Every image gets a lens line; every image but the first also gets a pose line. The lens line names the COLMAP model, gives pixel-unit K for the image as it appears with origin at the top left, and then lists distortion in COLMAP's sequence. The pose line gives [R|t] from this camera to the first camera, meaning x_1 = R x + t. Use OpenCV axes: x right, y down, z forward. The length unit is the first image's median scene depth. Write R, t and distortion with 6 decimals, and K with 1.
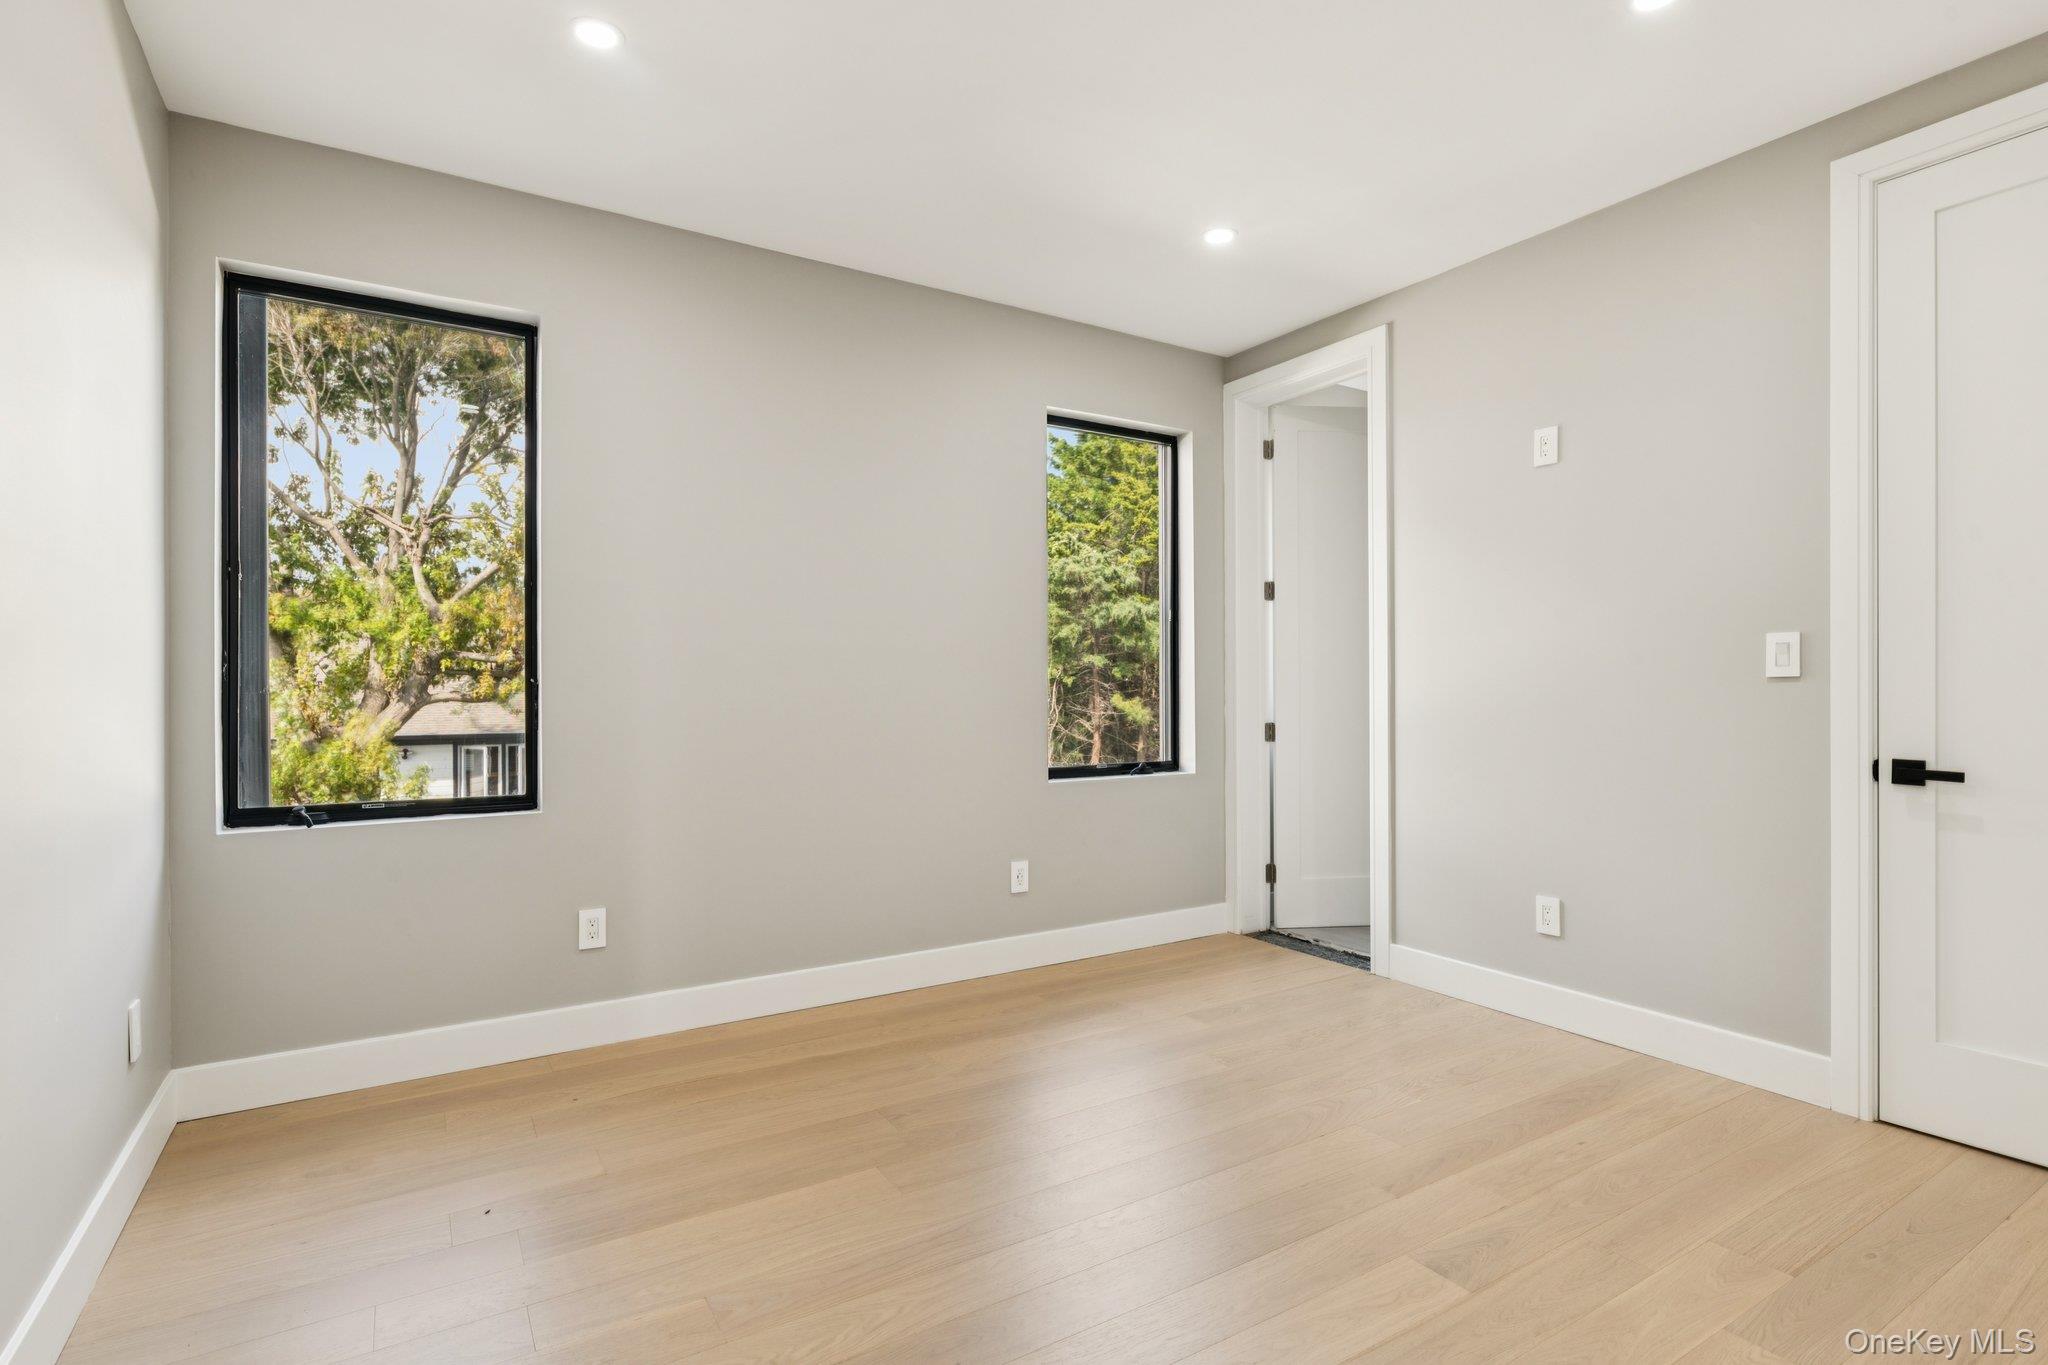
lens RADIAL K [[988.5, 0, 1018.1], [0, 988.5, 690.8], [0, 0, 1]] dist [-0.002458, -0.000654]
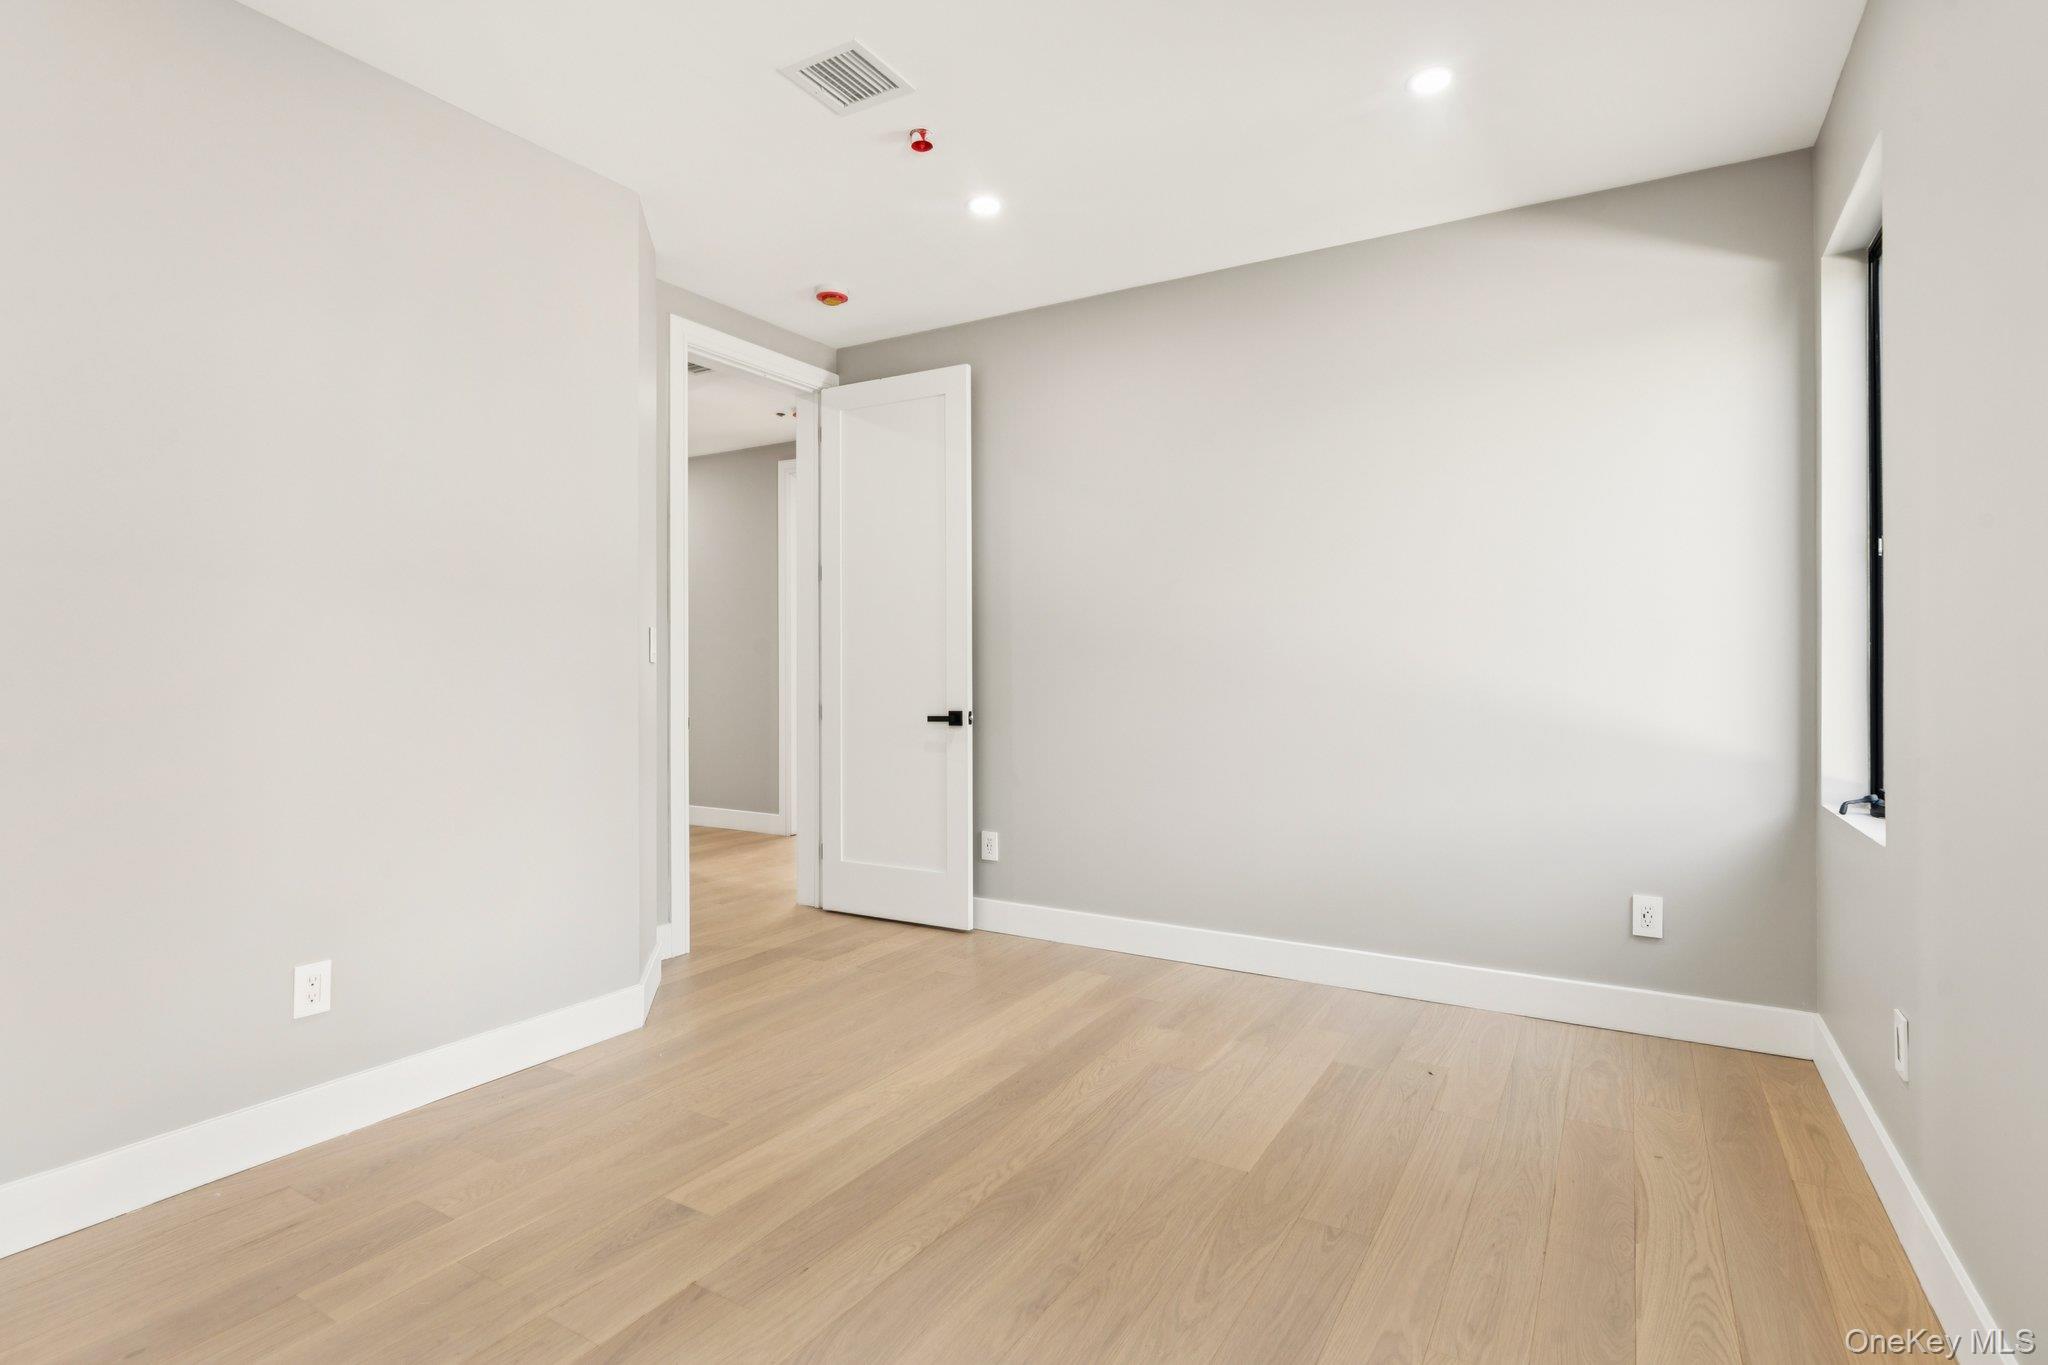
lens RADIAL K [[988.5, 0, 1018.1], [0, 988.5, 690.8], [0, 0, 1]] dist [-0.002458, -0.000654]
pose [[-0.887898, 0.010737, -0.459915, 0.589378], [-0.000304, 0.999714, 0.023926, -0.003936], [0.460040, 0.021383, -0.887641, 2.100902]]
